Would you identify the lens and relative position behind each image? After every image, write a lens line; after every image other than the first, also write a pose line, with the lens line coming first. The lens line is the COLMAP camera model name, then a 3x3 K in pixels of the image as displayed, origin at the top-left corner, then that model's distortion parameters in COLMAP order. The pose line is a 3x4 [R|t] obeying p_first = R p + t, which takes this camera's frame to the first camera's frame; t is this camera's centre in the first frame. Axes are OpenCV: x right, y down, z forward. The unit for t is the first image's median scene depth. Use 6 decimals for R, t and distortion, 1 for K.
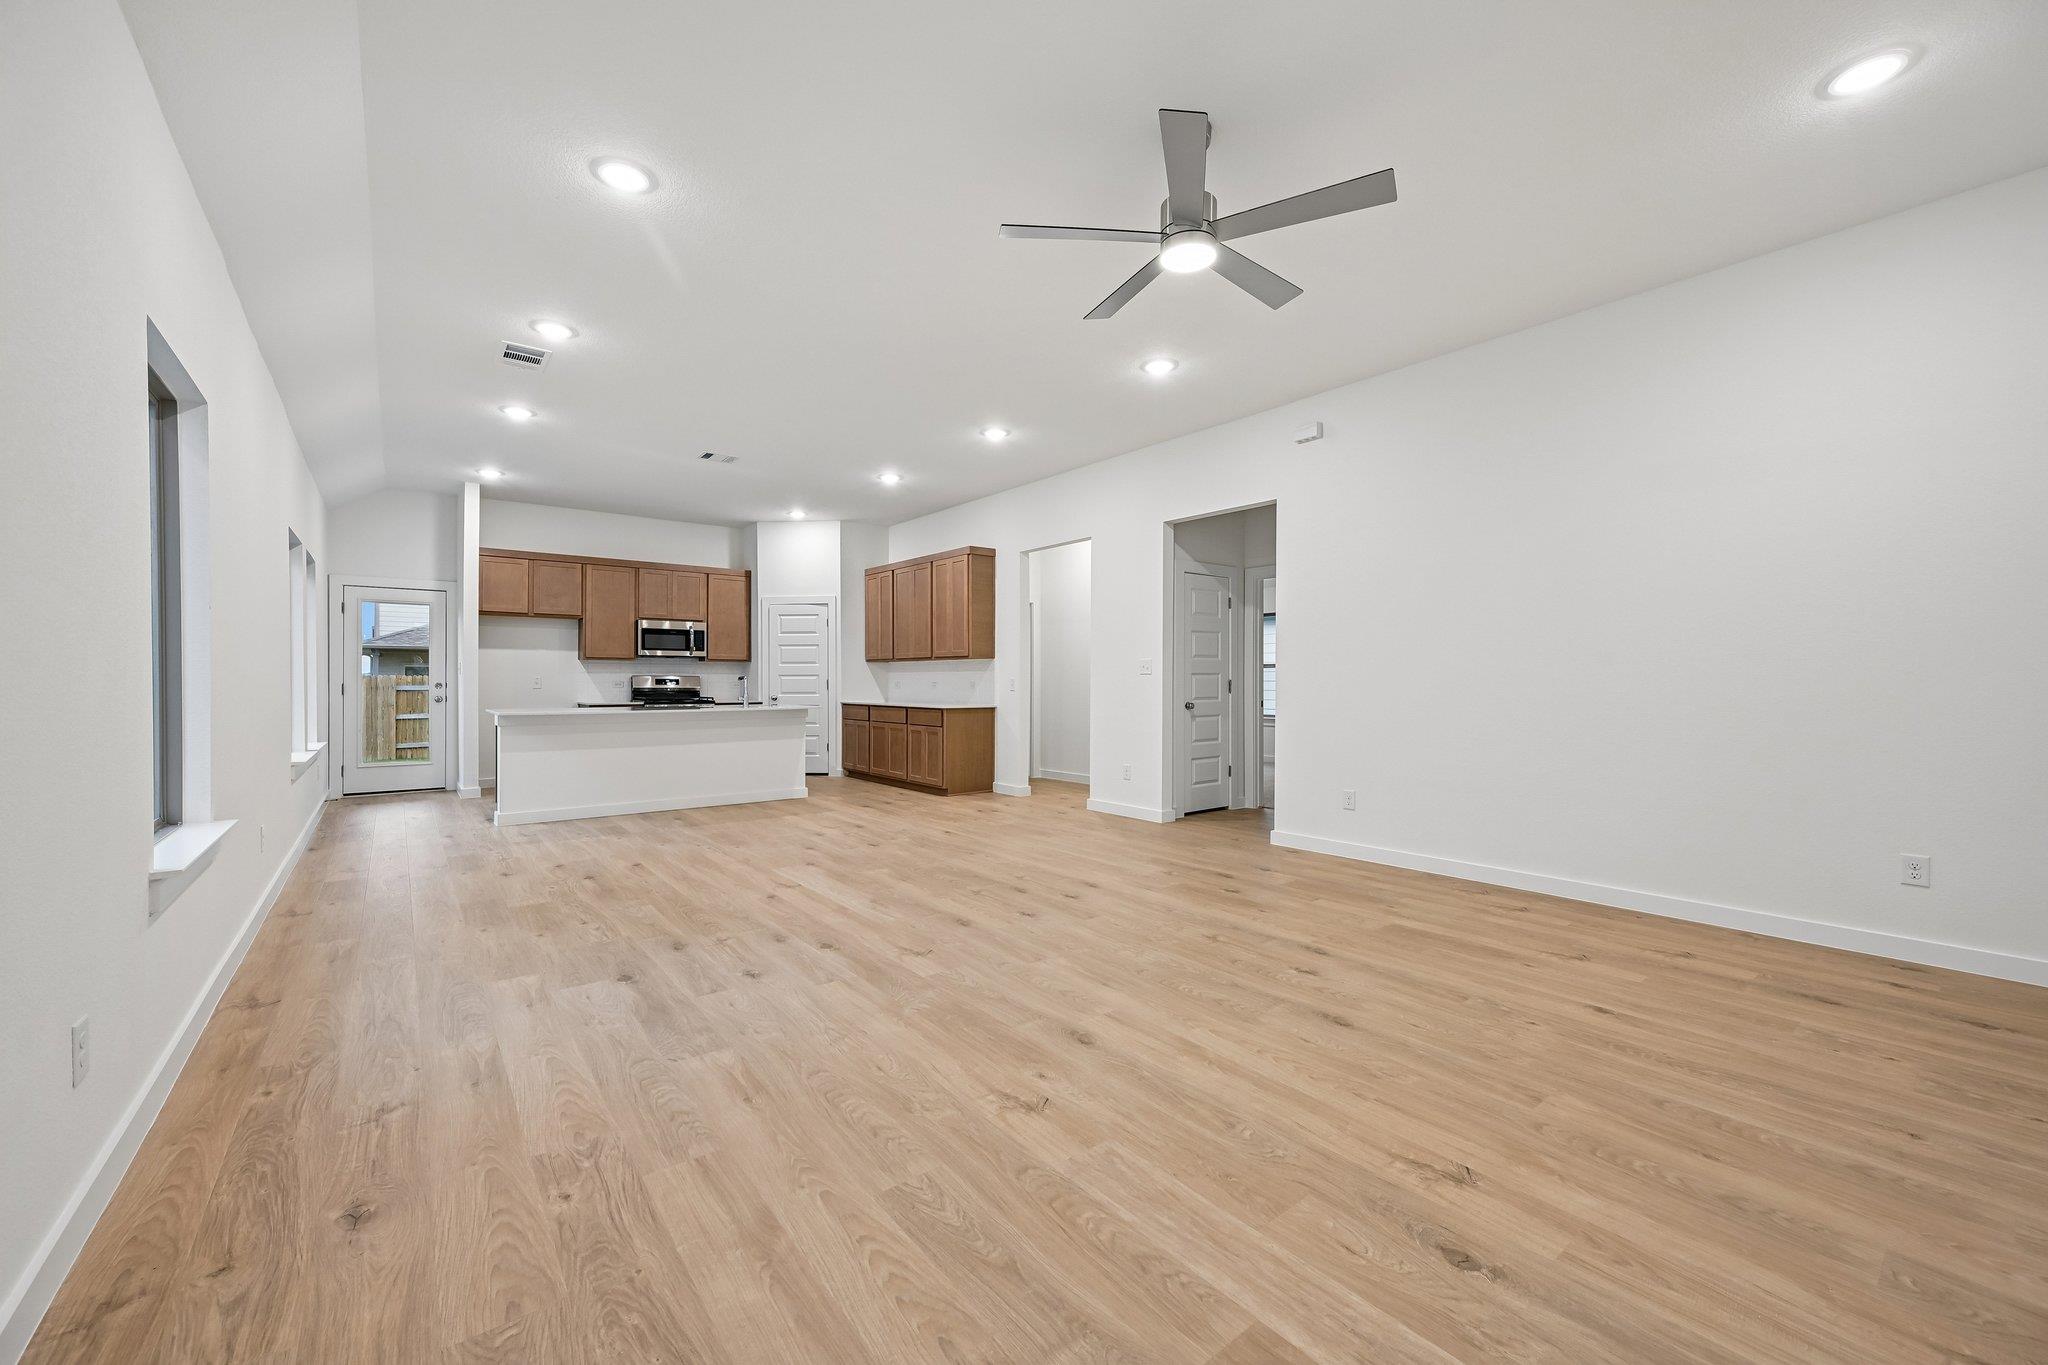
lens RADIAL K [[793.9, 0, 1031.6], [0, 793.9, 687.1], [0, 0, 1]] dist [0.001587, 0.000249]
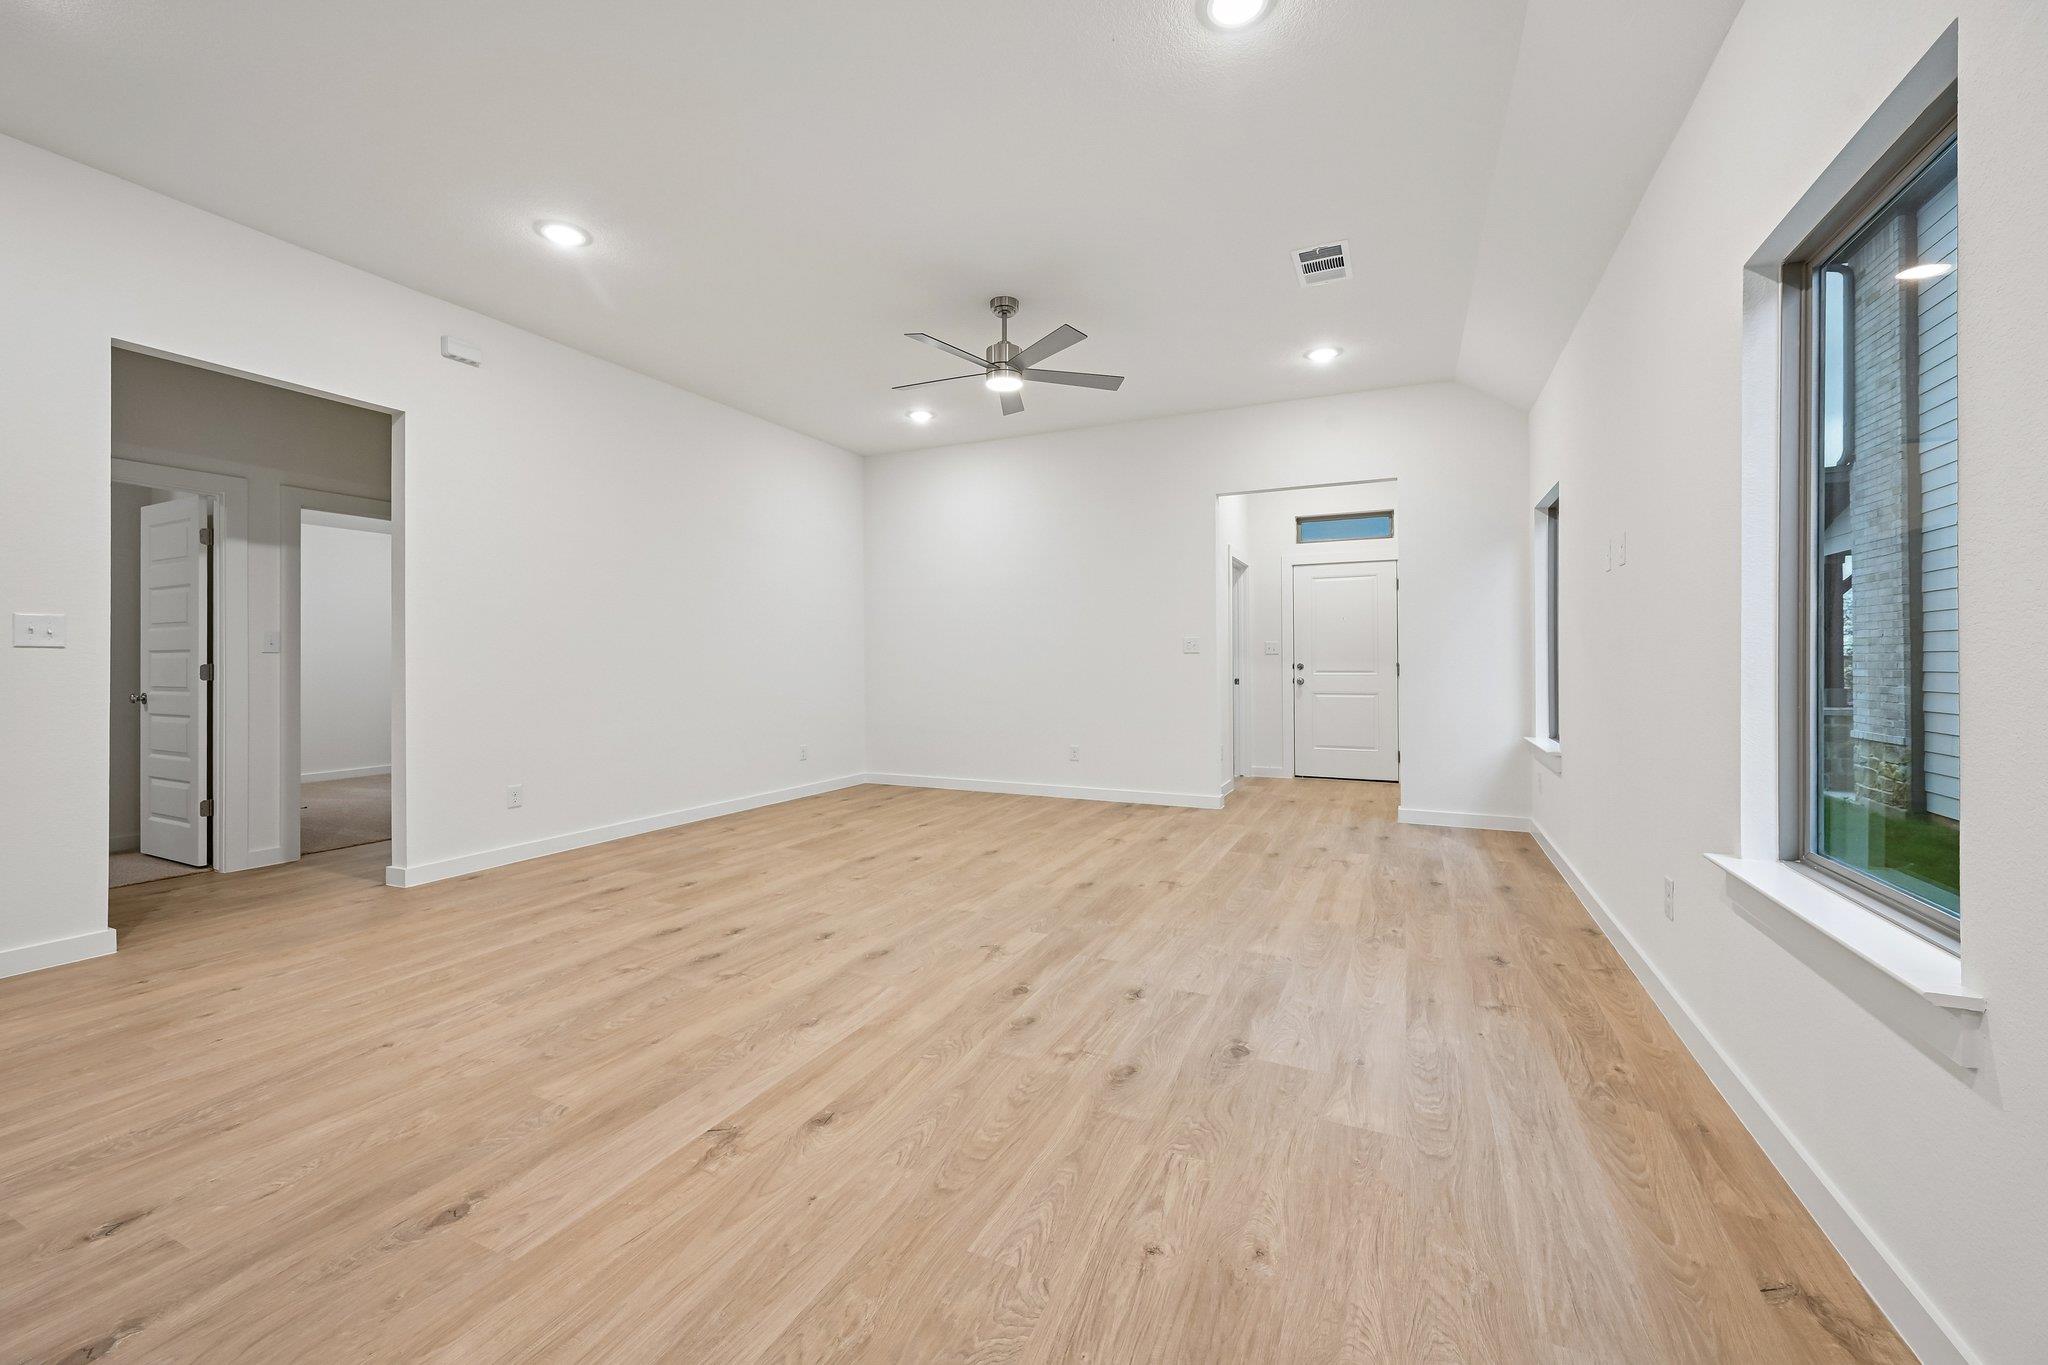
lens RADIAL K [[793.9, 0, 1022.8], [0, 793.9, 668.5], [0, 0, 1]] dist [0.001587, 0.000249]
pose [[-0.432409, -0.006418, 0.901655, -1.187693], [0.008265, 0.999904, 0.011081, -0.008761], [-0.901640, 0.012243, -0.432314, 1.625964]]
